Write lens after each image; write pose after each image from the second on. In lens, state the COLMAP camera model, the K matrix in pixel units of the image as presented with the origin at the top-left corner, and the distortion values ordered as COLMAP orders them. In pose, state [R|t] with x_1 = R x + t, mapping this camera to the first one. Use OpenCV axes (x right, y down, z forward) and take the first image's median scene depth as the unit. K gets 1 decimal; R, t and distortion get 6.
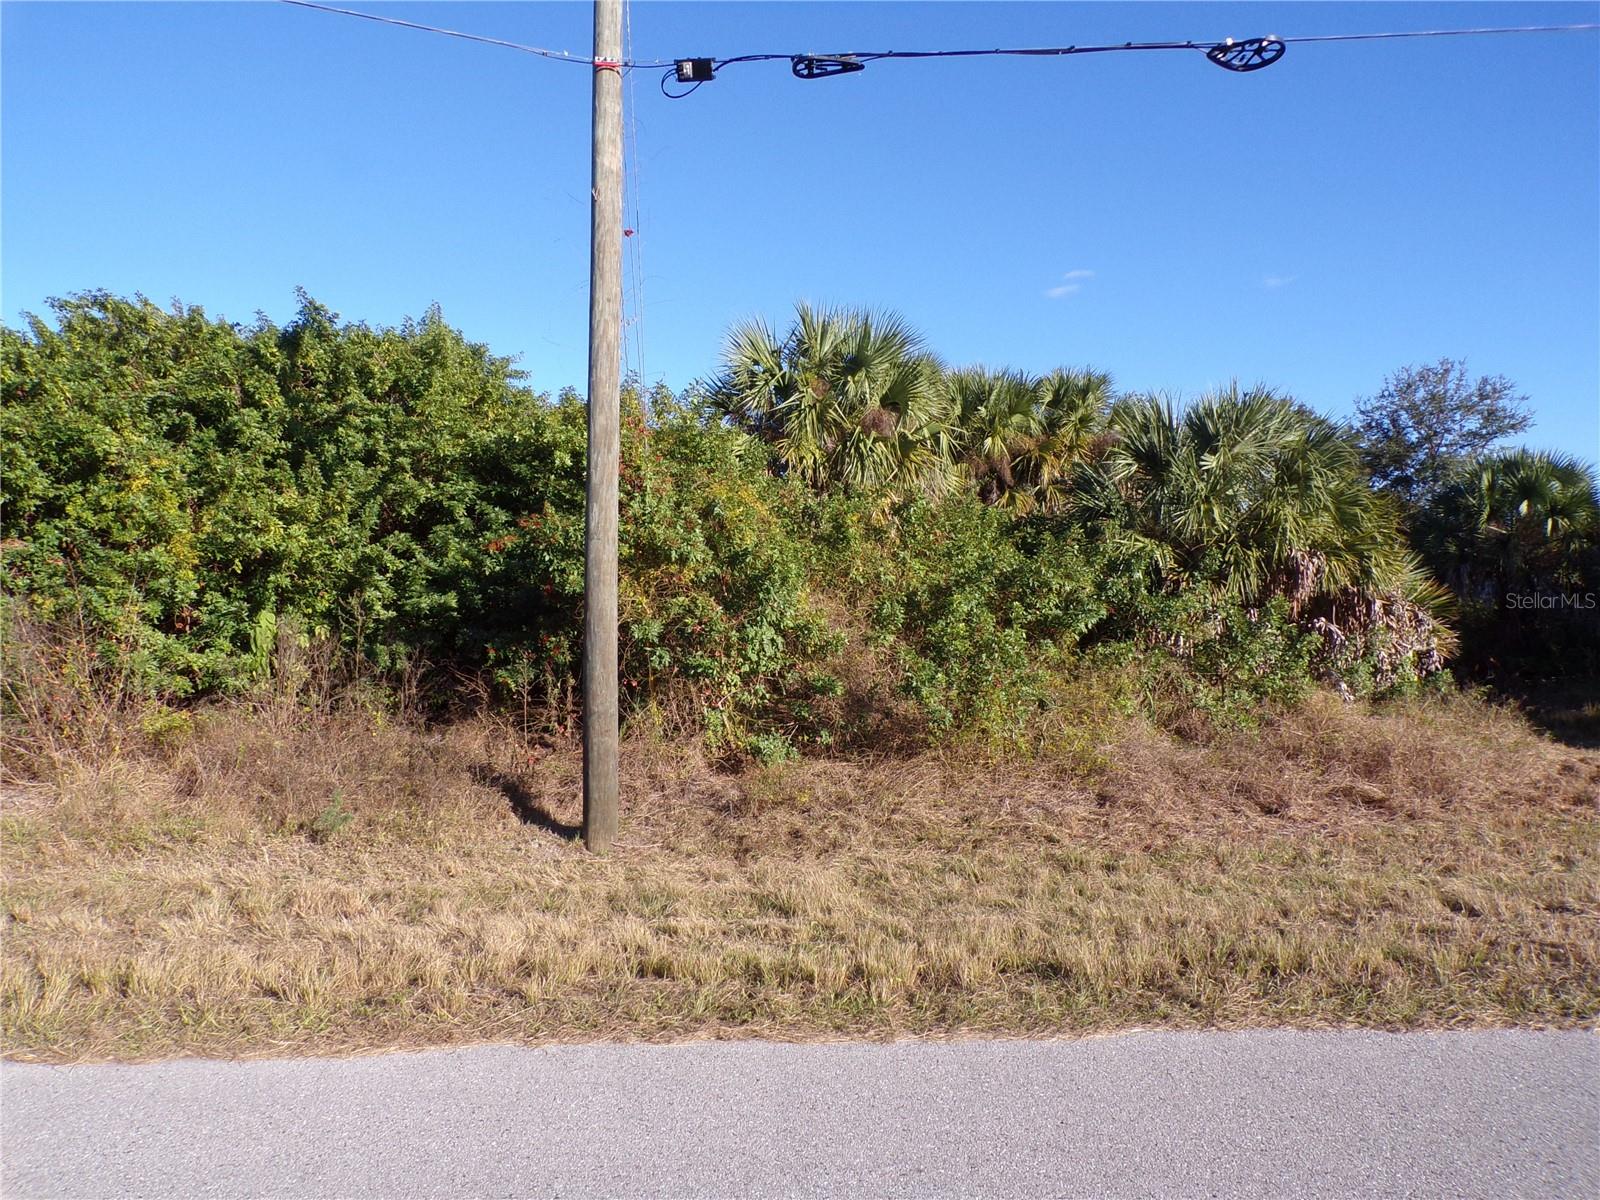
lens RADIAL K [[1075.9, 0, 803.8], [0, 1075.9, 603.3], [0, 0, 1]] dist [-0.009992, 0.003110]
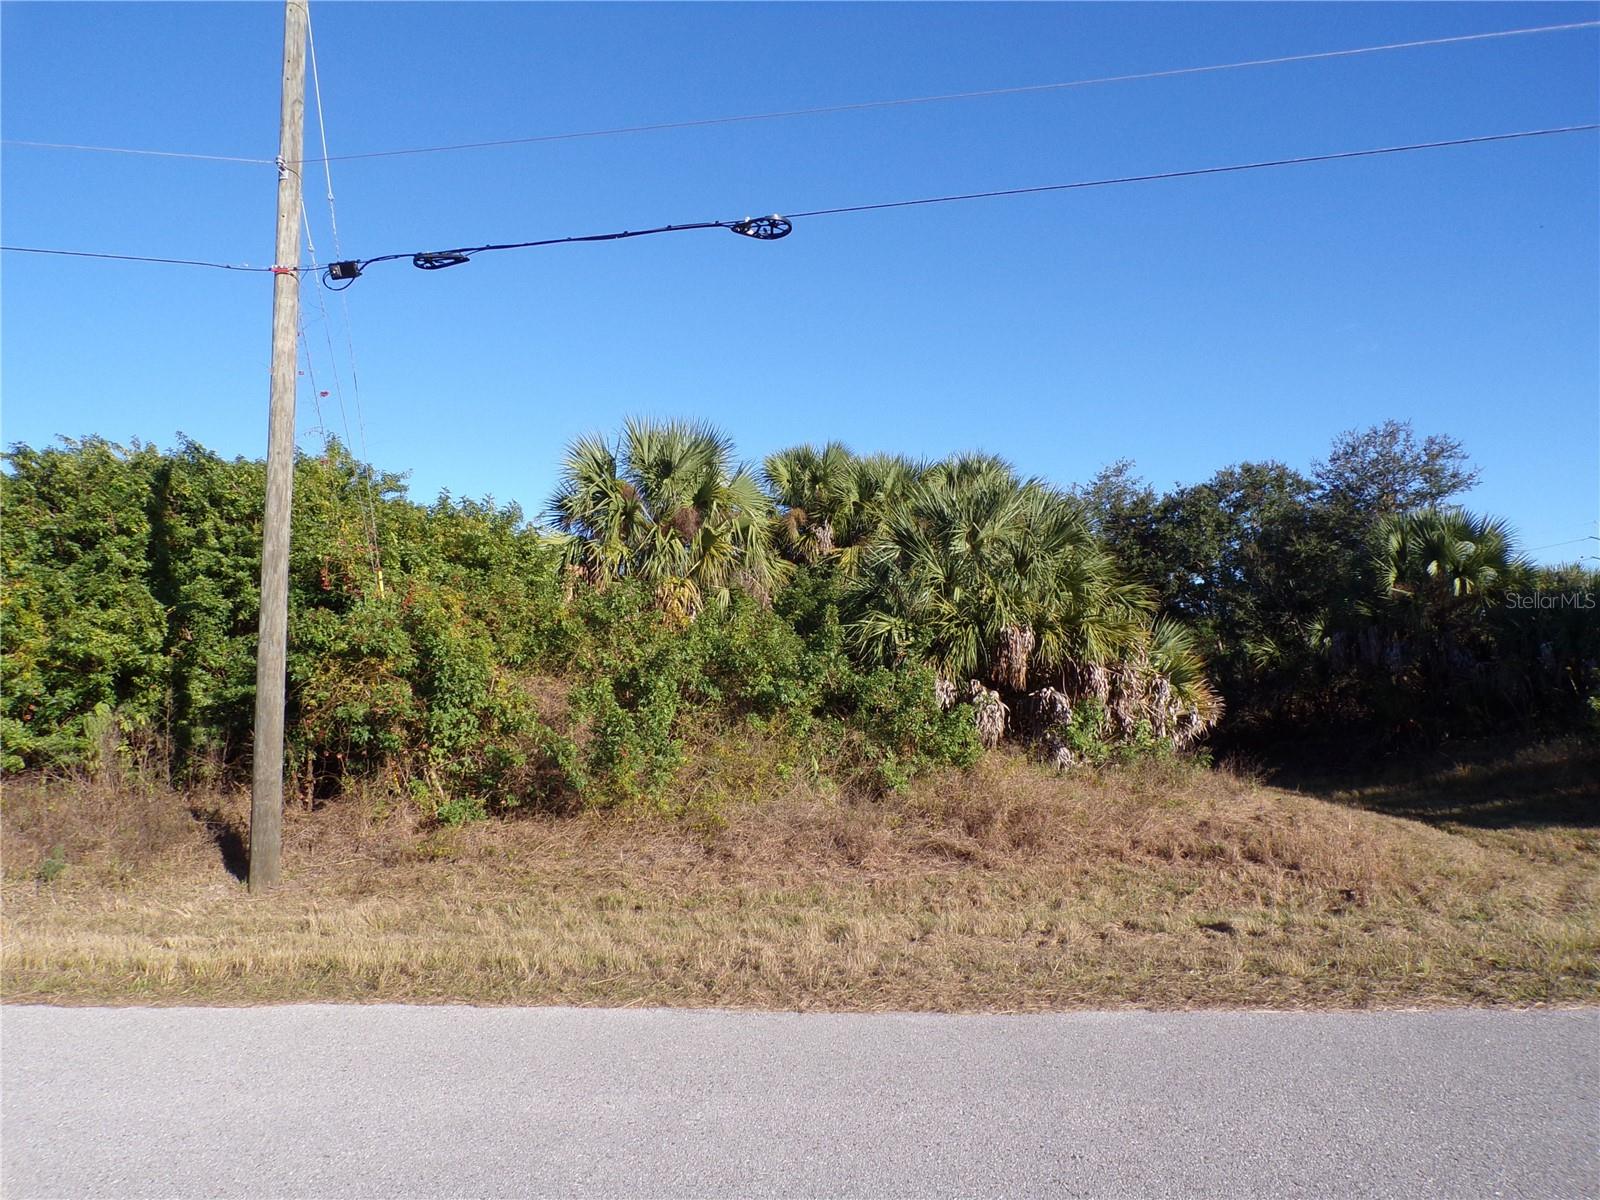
lens RADIAL K [[1075.9, 0, 799.5], [0, 1075.9, 602.4], [0, 0, 1]] dist [-0.009992, 0.003110]
pose [[0.992807, -0.030724, -0.115719, 0.421184], [0.022742, 0.997310, -0.069675, -0.002622], [0.117548, 0.066542, 0.990835, -0.125268]]
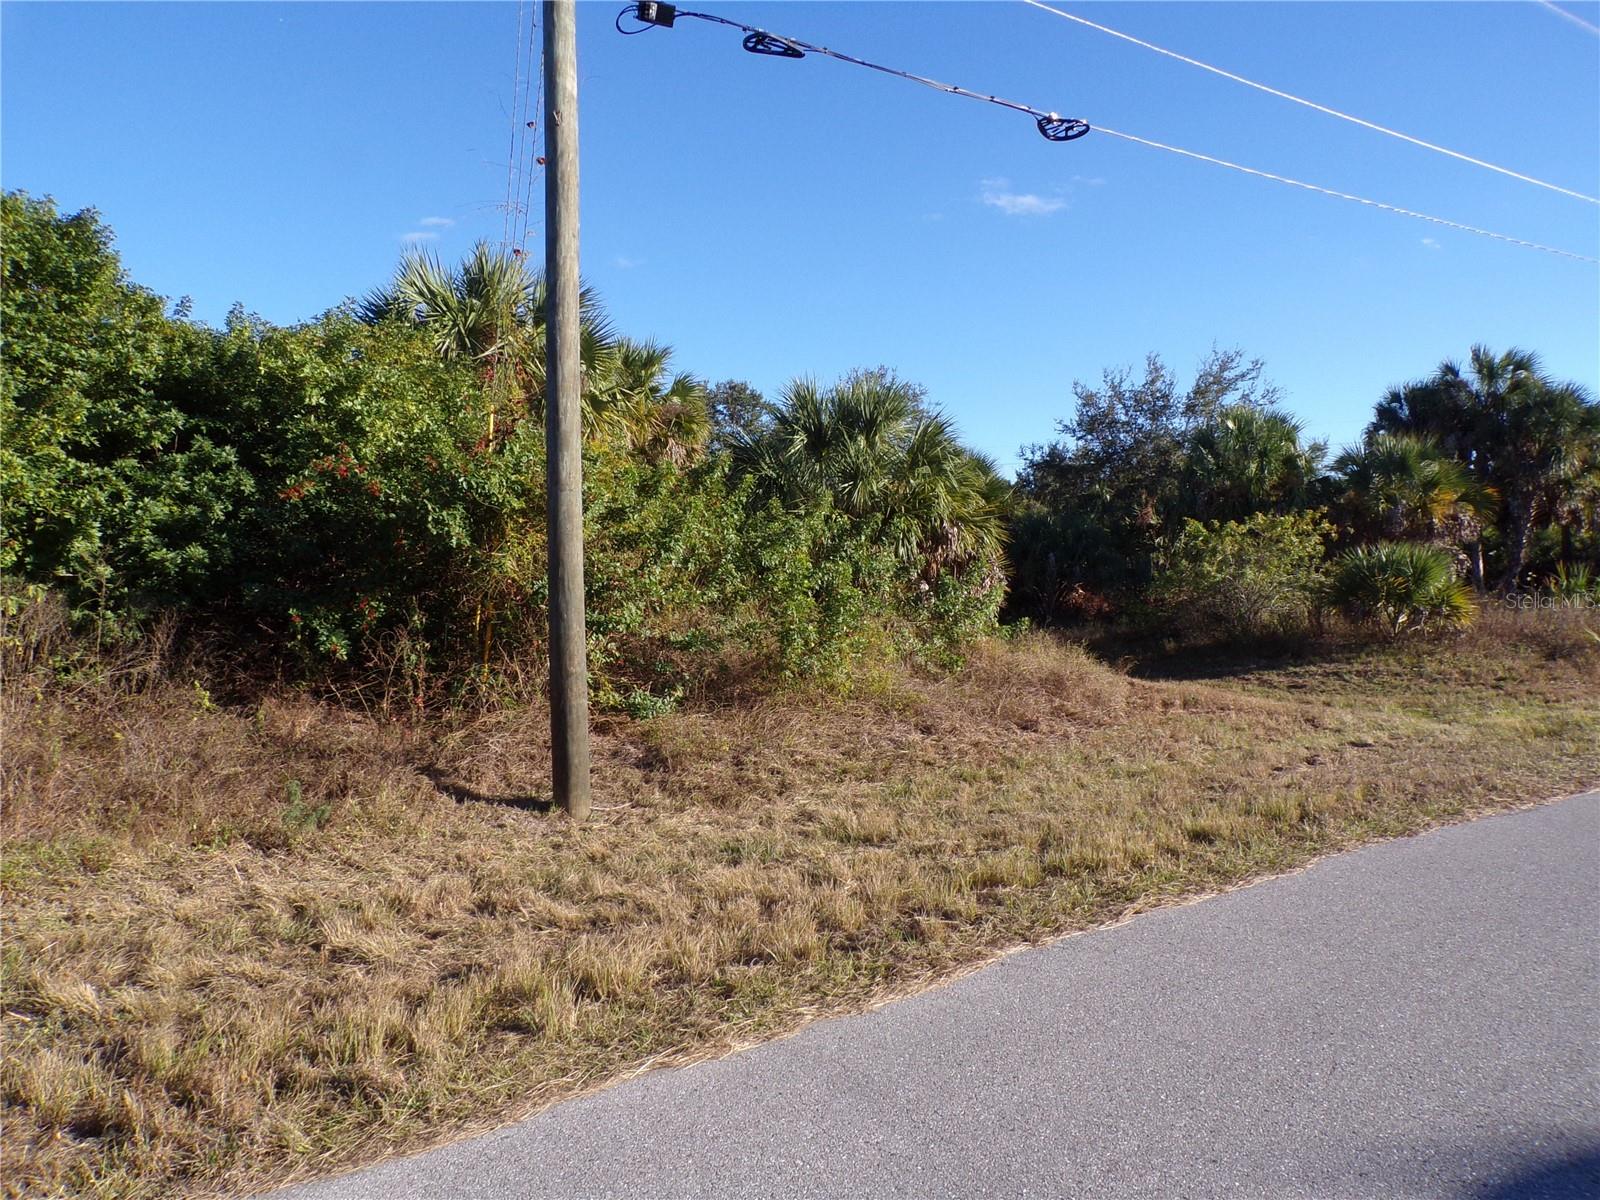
lens RADIAL K [[1075.9, 0, 793.3], [0, 1075.9, 603.0], [0, 0, 1]] dist [-0.009992, 0.003110]
pose [[0.832840, -0.011914, 0.553385, -0.402315], [-0.009227, 0.999331, 0.035401, 0.002091], [-0.553436, -0.034590, 0.832173, 0.076178]]
